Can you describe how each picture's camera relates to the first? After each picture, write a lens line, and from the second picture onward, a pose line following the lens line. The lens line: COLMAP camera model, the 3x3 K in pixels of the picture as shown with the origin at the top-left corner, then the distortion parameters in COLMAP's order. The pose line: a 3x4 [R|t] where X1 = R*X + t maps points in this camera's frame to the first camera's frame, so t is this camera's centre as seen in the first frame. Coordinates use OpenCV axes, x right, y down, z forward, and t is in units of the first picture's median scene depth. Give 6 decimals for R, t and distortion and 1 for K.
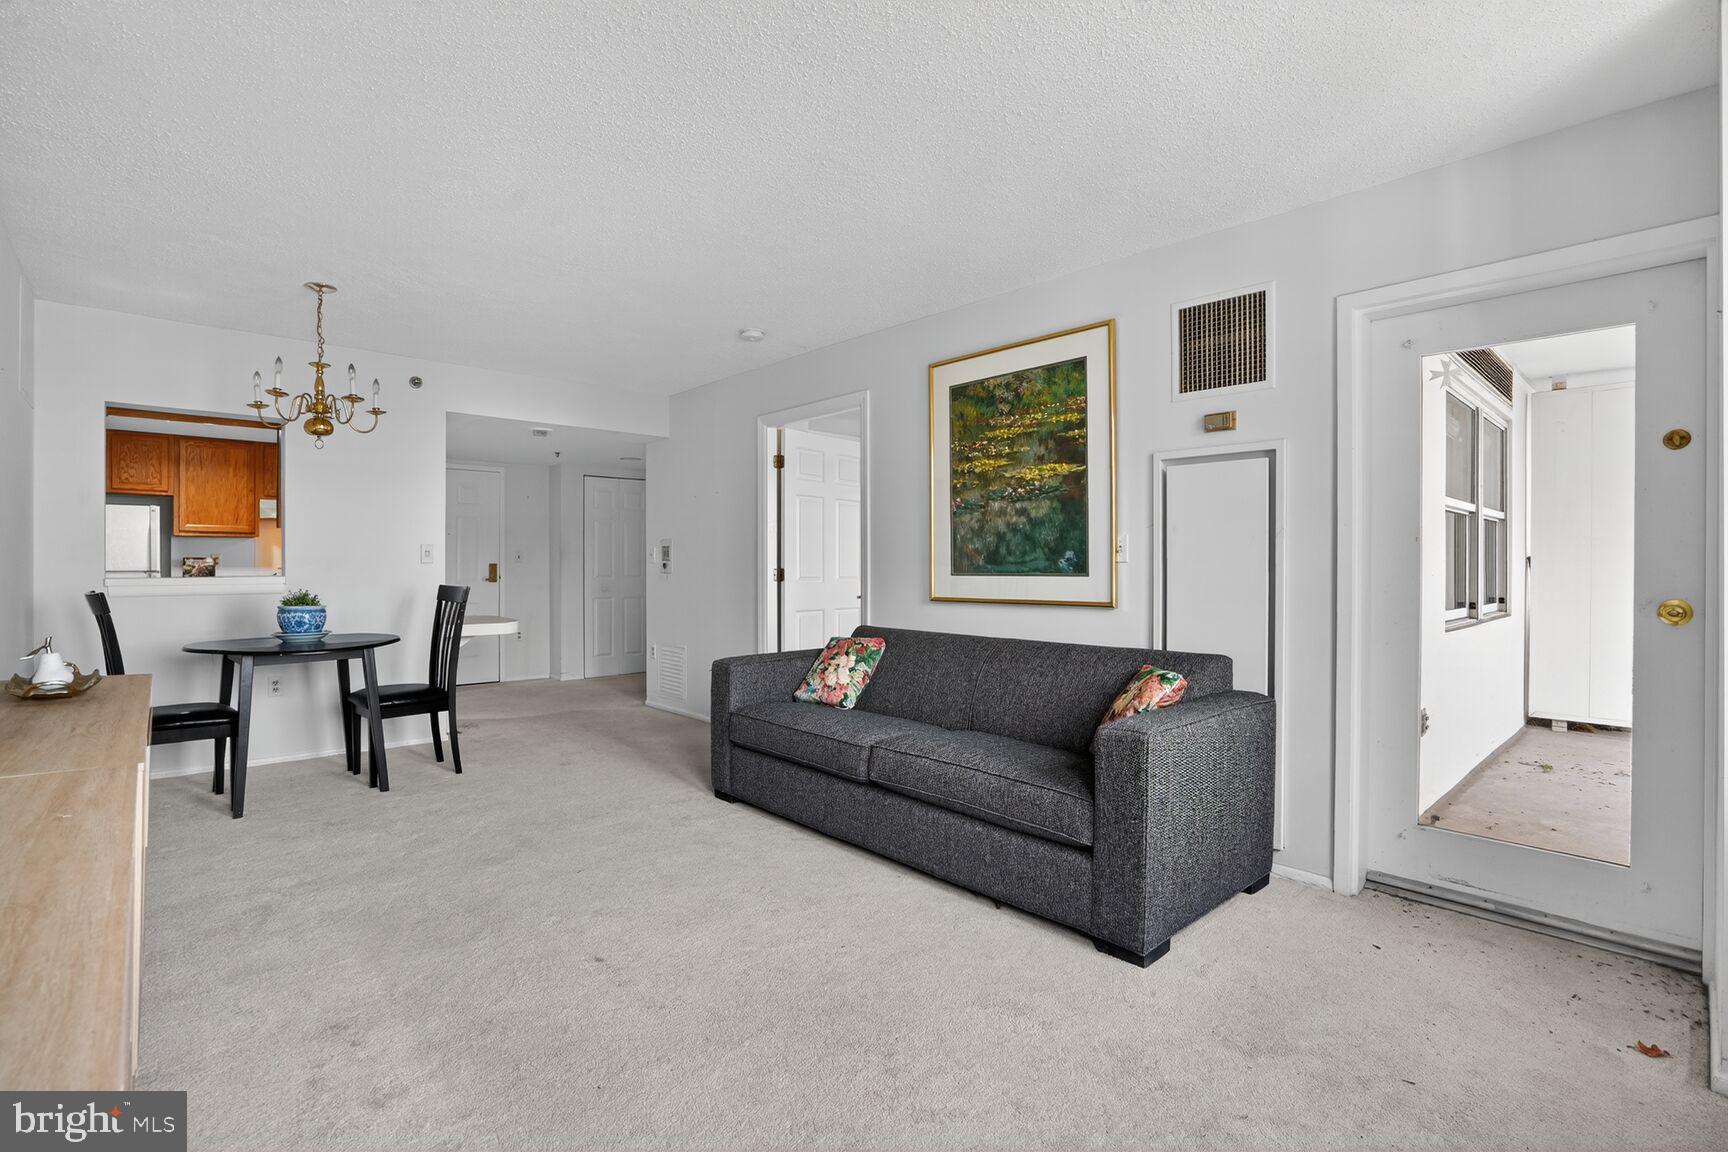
lens RADIAL K [[806.0, 0, 857.2], [0, 806.0, 563.7], [0, 0, 1]] dist [-0.046489, 0.010908]
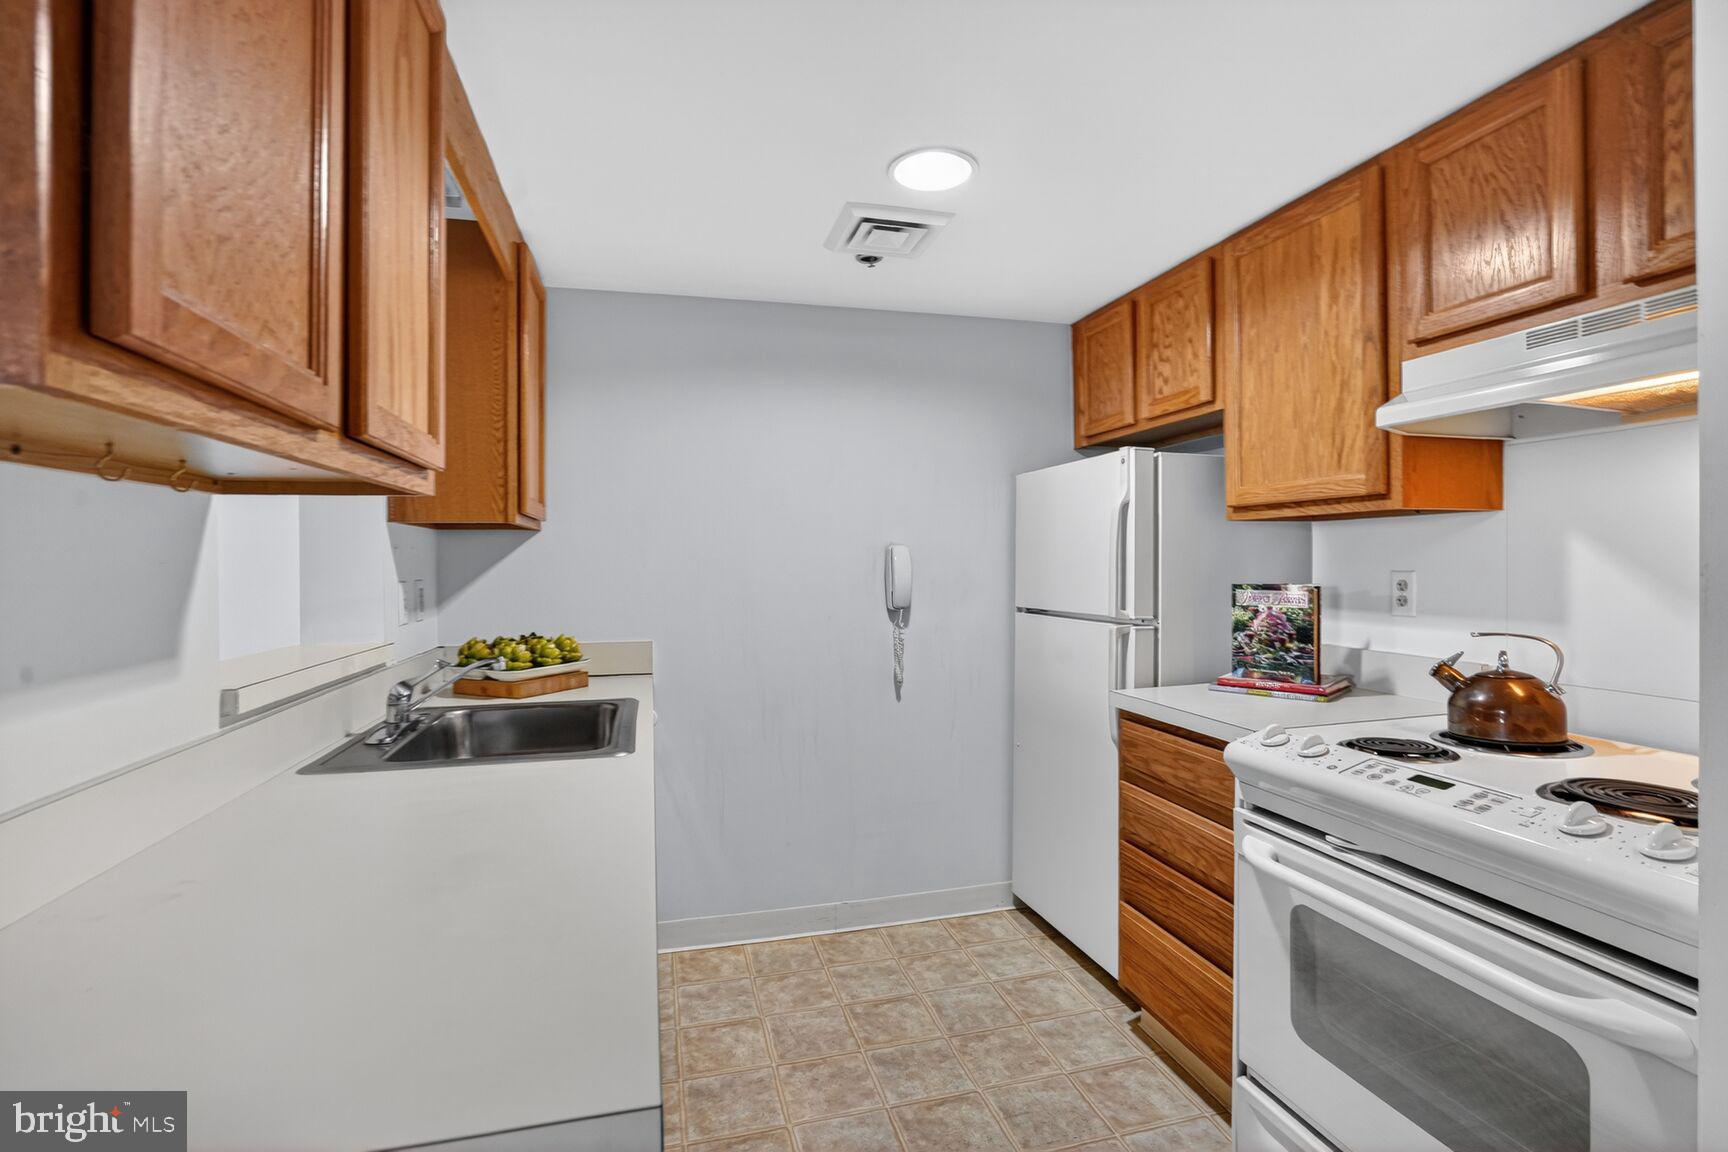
lens RADIAL K [[806.0, 0, 863.3], [0, 806.0, 571.6], [0, 0, 1]] dist [-0.046489, 0.010908]
pose [[-0.462979, 0.015134, -0.886240, -0.699627], [0.009188, 0.999882, 0.012275, -0.028538], [0.886322, -0.002459, -0.463063, 1.511897]]
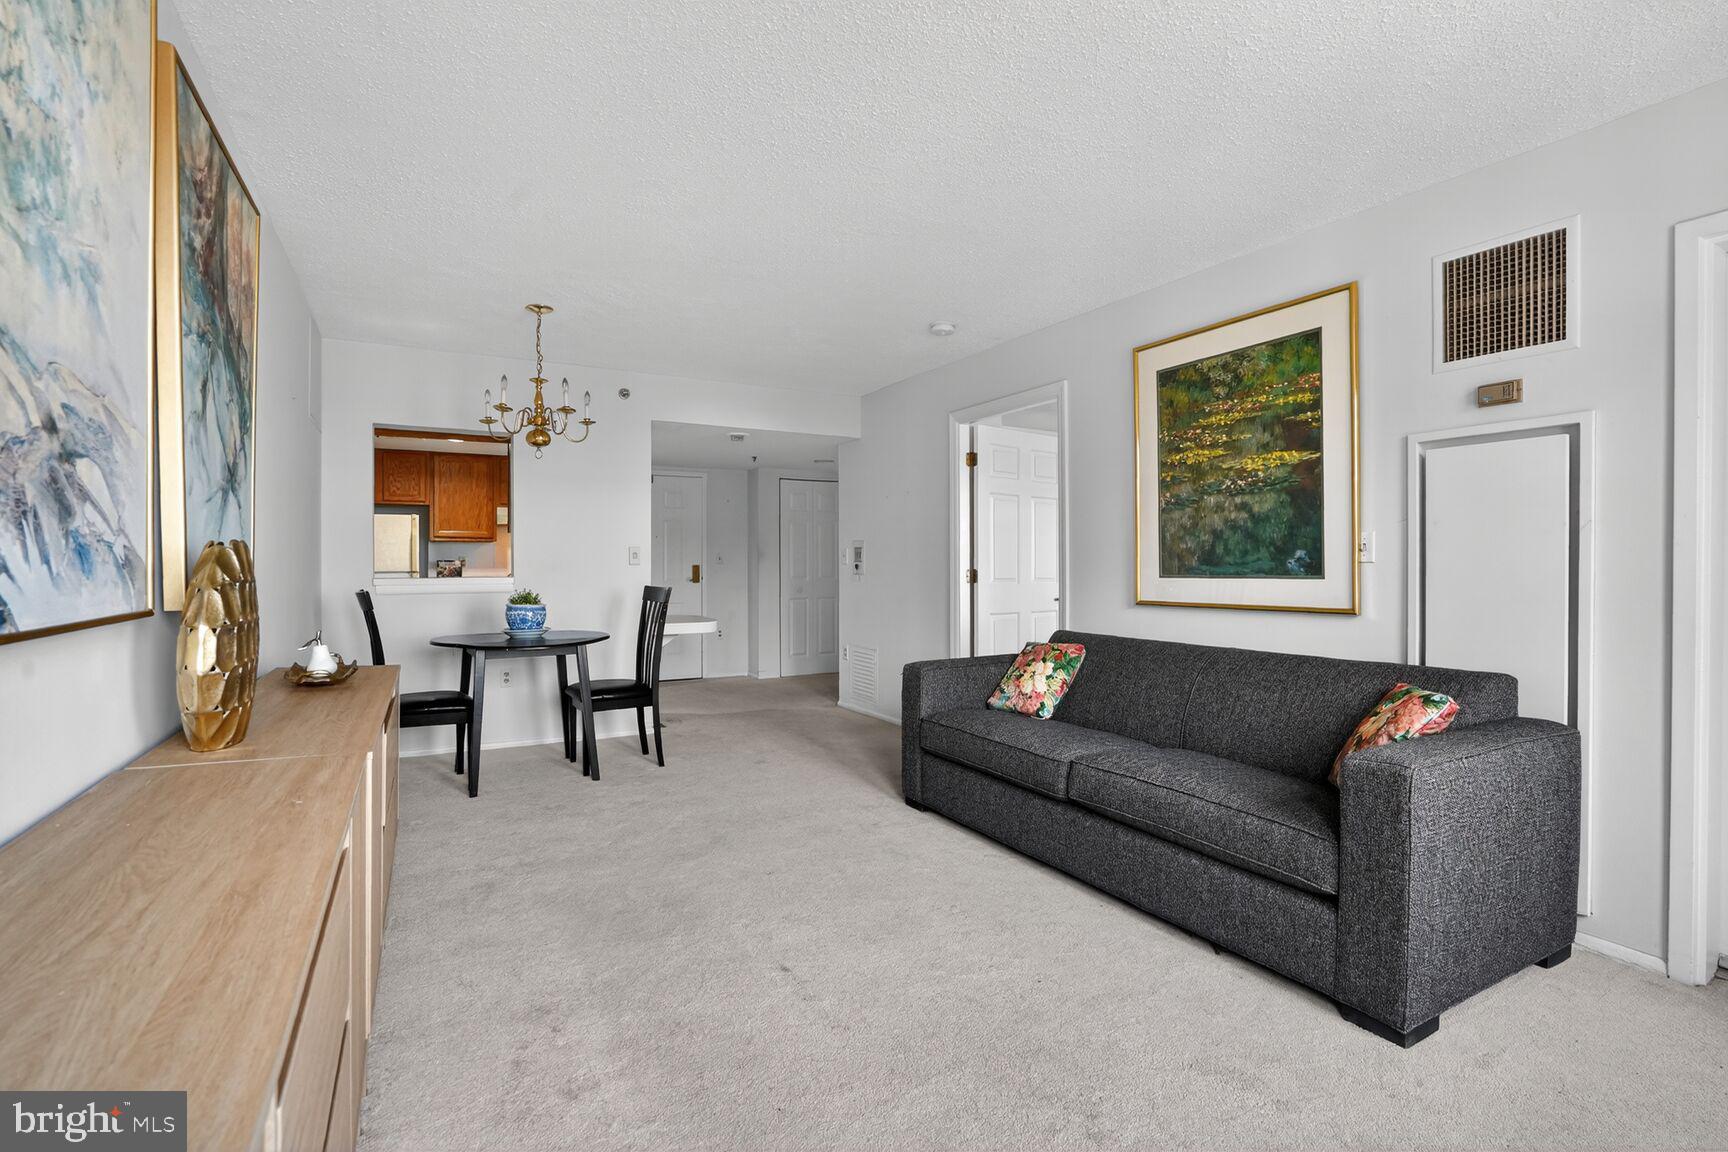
lens RADIAL K [[806.0, 0, 858.5], [0, 806.0, 564.7], [0, 0, 1]] dist [-0.046489, 0.010908]
pose [[0.971988, -0.001587, -0.235024, -0.003186], [0.001757, 0.999998, 0.000516, -0.000868], [0.235023, -0.000915, 0.971989, 0.042860]]
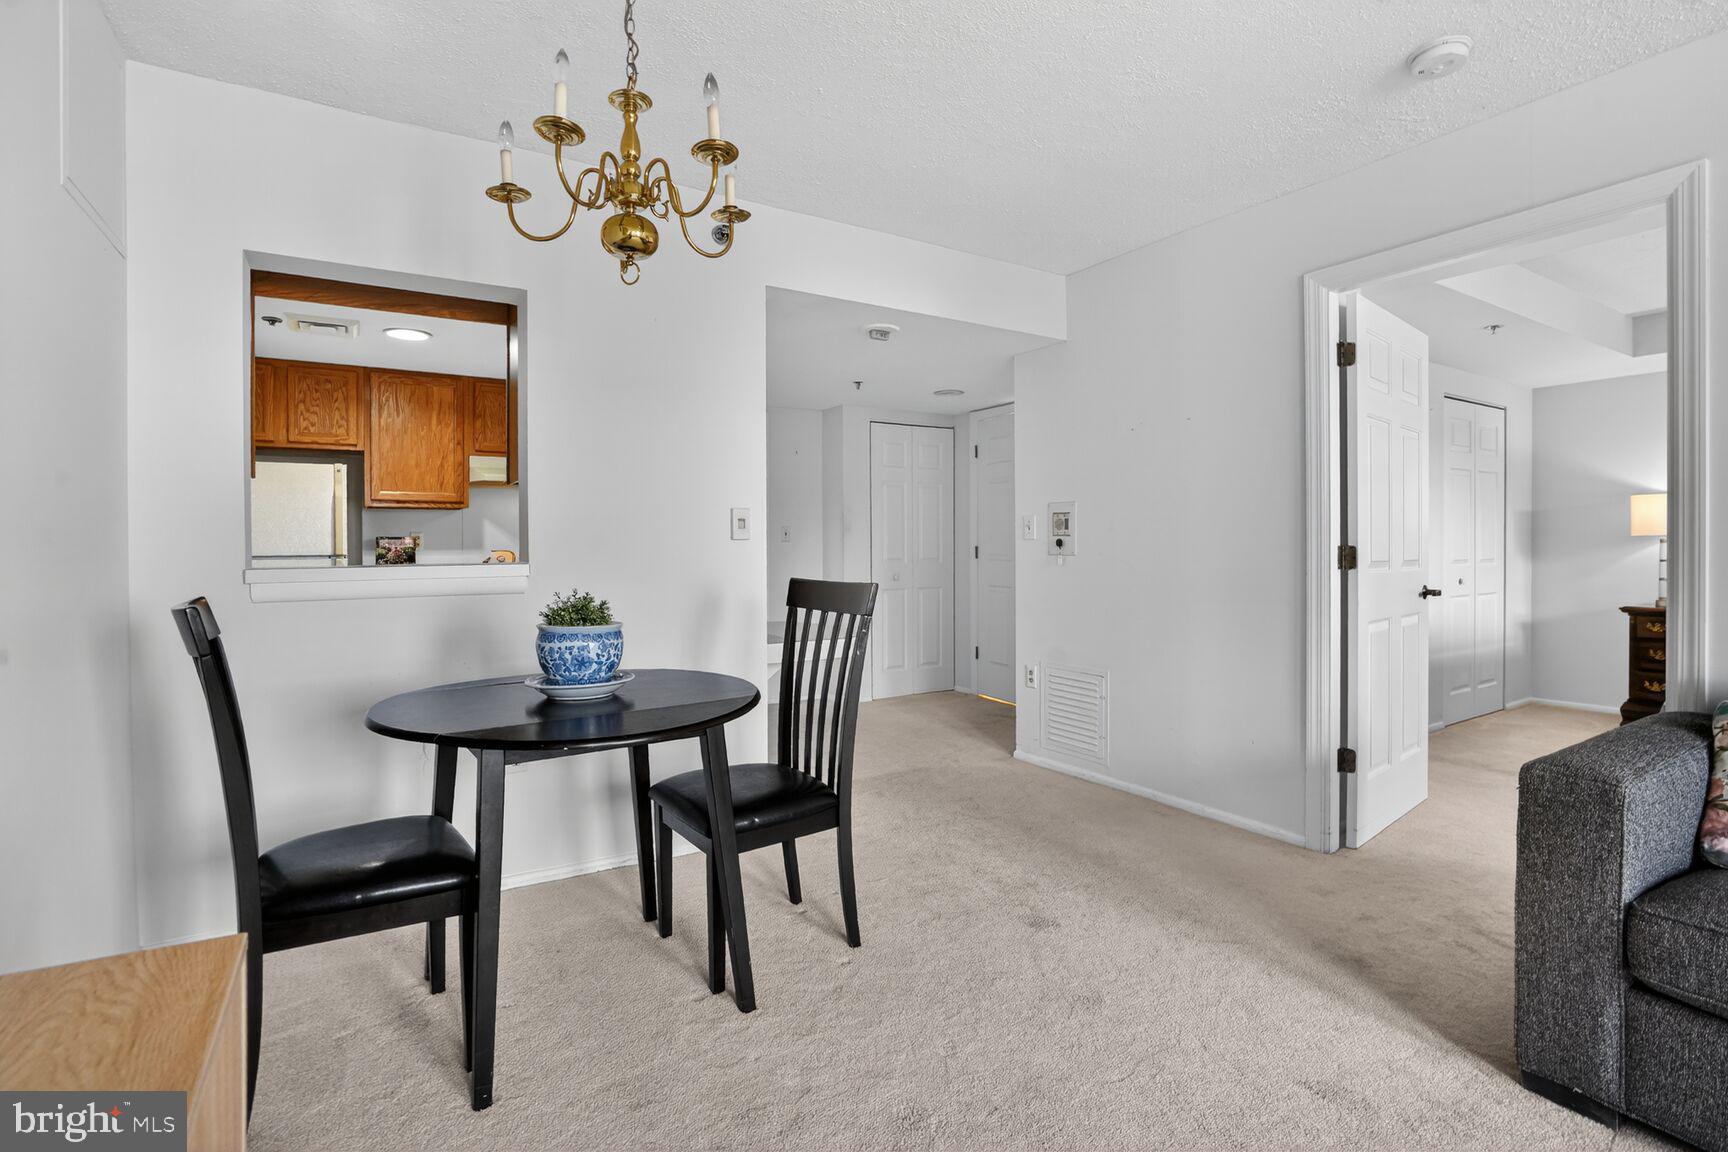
lens RADIAL K [[806.0, 0, 833.3], [0, 806.0, 553.1], [0, 0, 1]] dist [-0.046489, 0.010908]
pose [[0.980631, -0.004910, -0.195802, -0.451093], [0.006814, 0.999936, 0.009051, 0.004909], [0.195745, -0.010210, 0.980602, 0.539520]]
